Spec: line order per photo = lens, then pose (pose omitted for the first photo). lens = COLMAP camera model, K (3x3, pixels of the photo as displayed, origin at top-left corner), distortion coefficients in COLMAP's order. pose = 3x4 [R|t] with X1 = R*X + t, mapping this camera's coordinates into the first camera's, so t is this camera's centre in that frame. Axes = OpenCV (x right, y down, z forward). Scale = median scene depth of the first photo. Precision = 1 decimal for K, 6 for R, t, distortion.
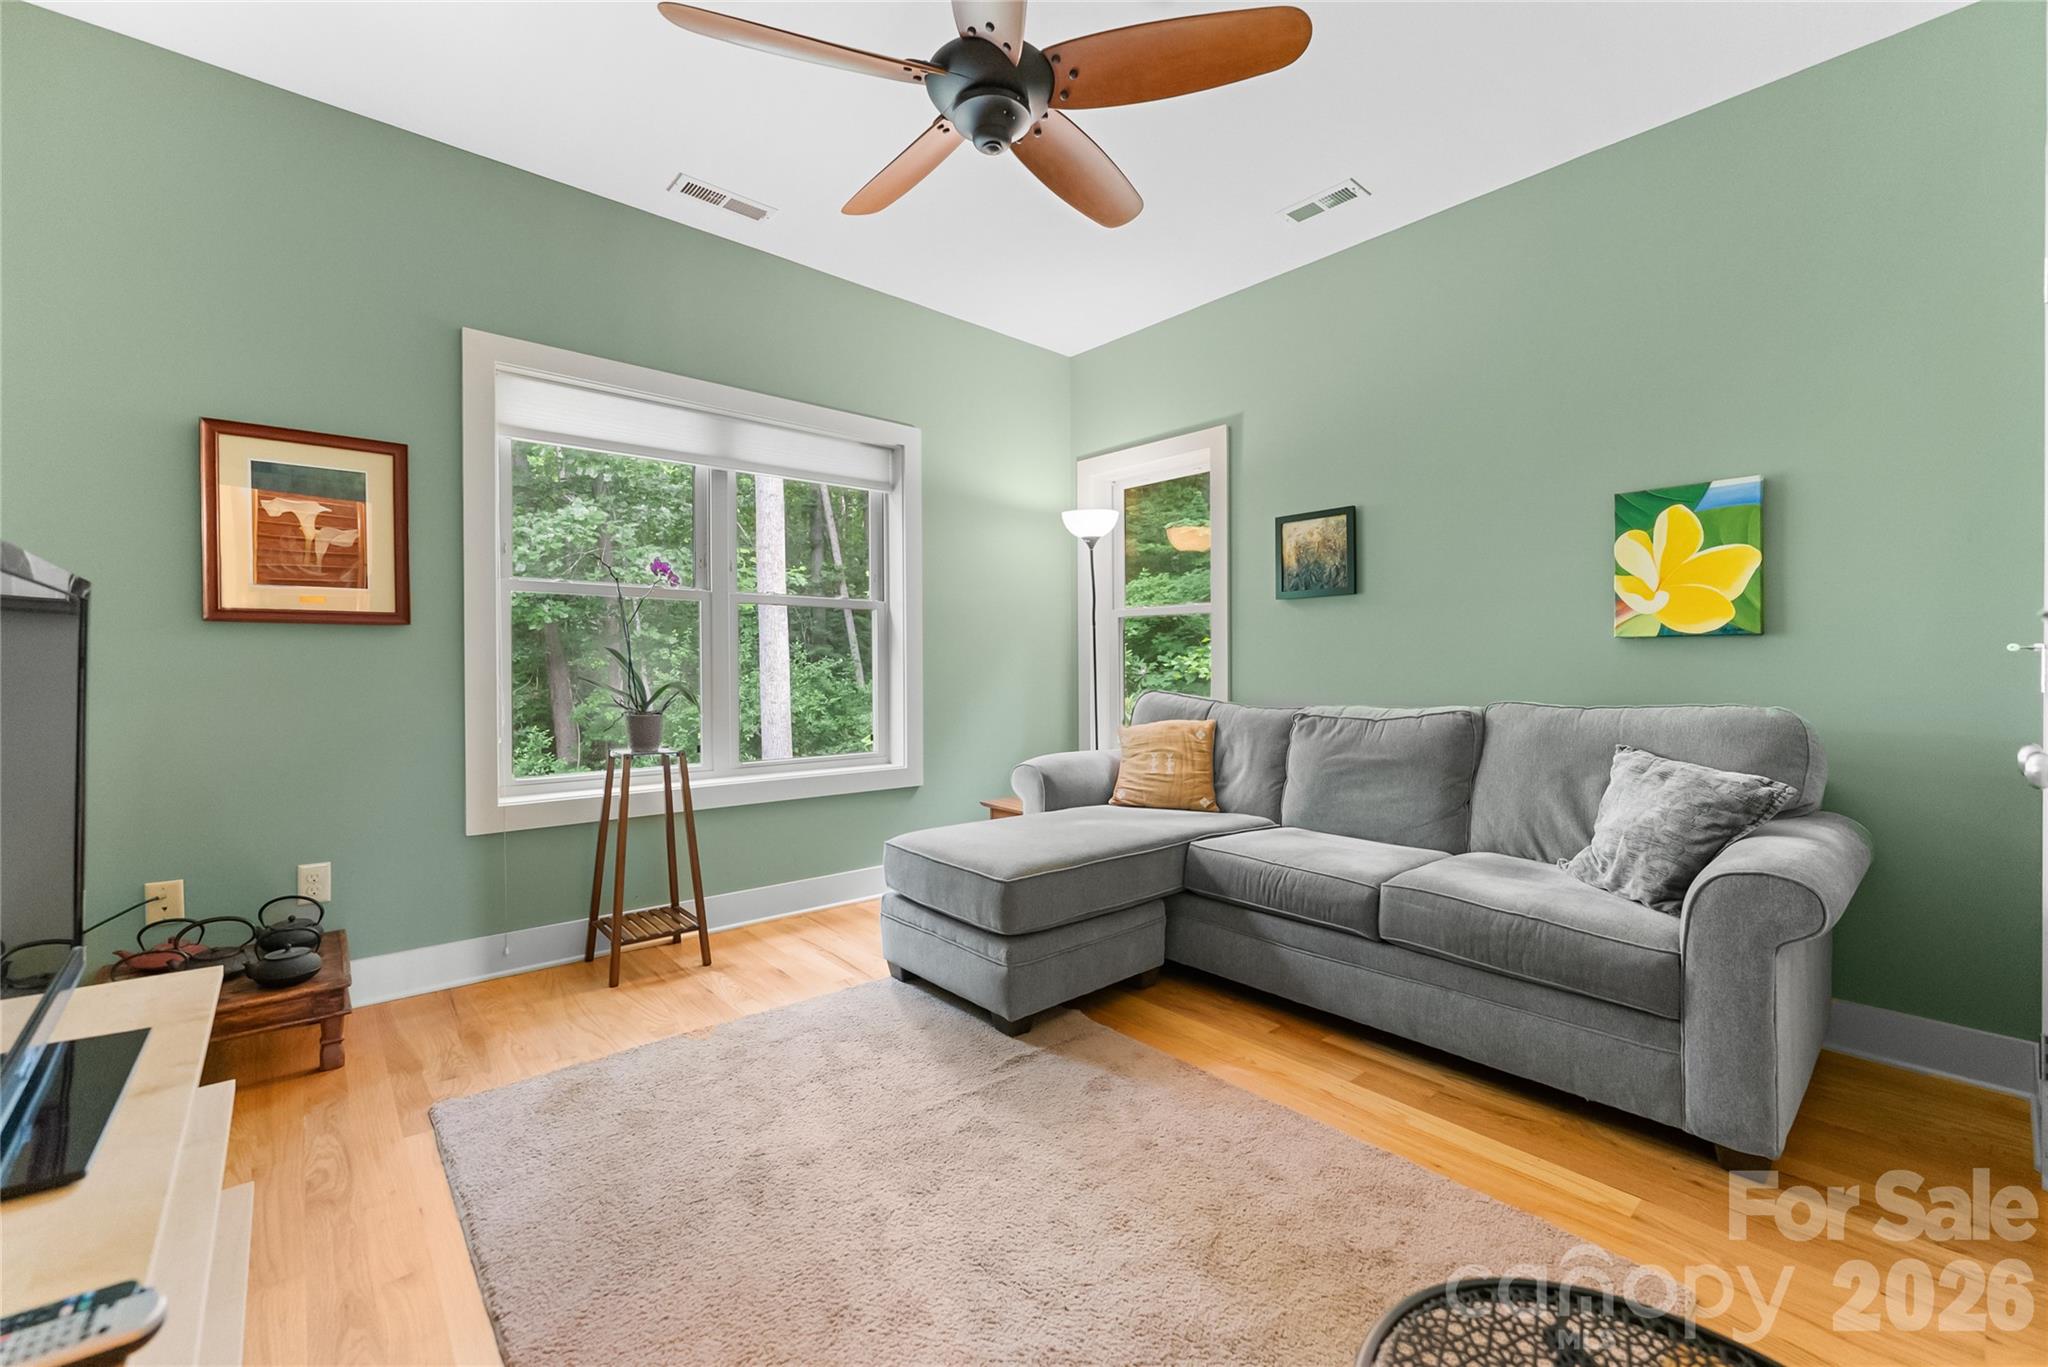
lens RADIAL K [[829.5, 0, 1025.1], [0, 829.5, 677.8], [0, 0, 1]] dist [-0.000623, -0.000127]
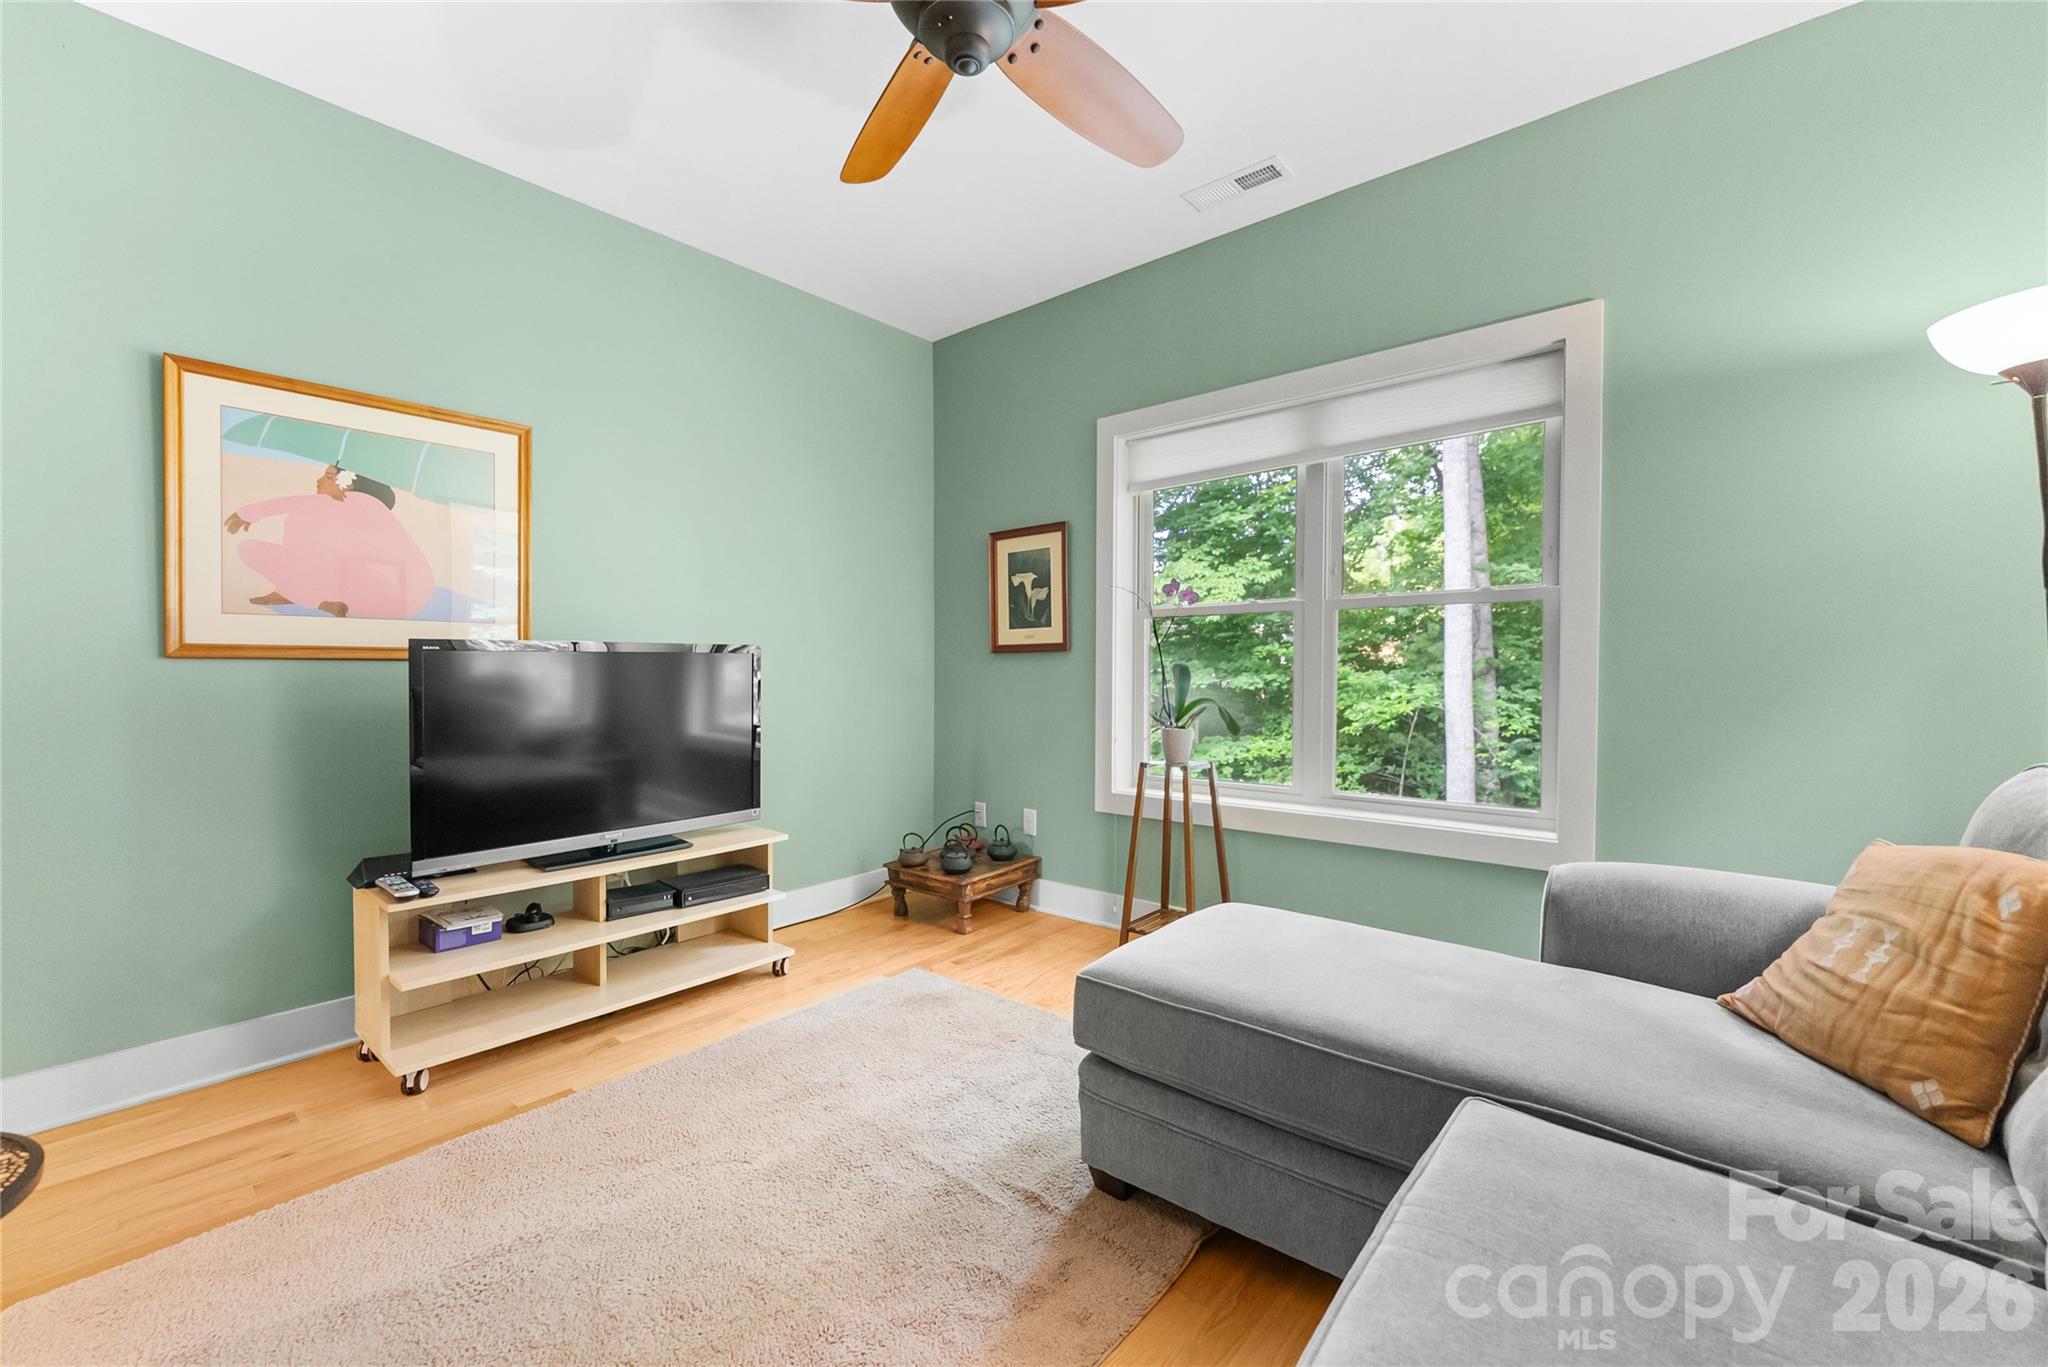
lens RADIAL K [[829.5, 0, 1025.9], [0, 829.5, 678.1], [0, 0, 1]] dist [-0.000623, -0.000127]
pose [[0.152450, 0.009753, -0.988263, 0.645871], [-0.008027, 0.999931, 0.008630, -0.030095], [0.988279, 0.006617, 0.152517, 0.744637]]
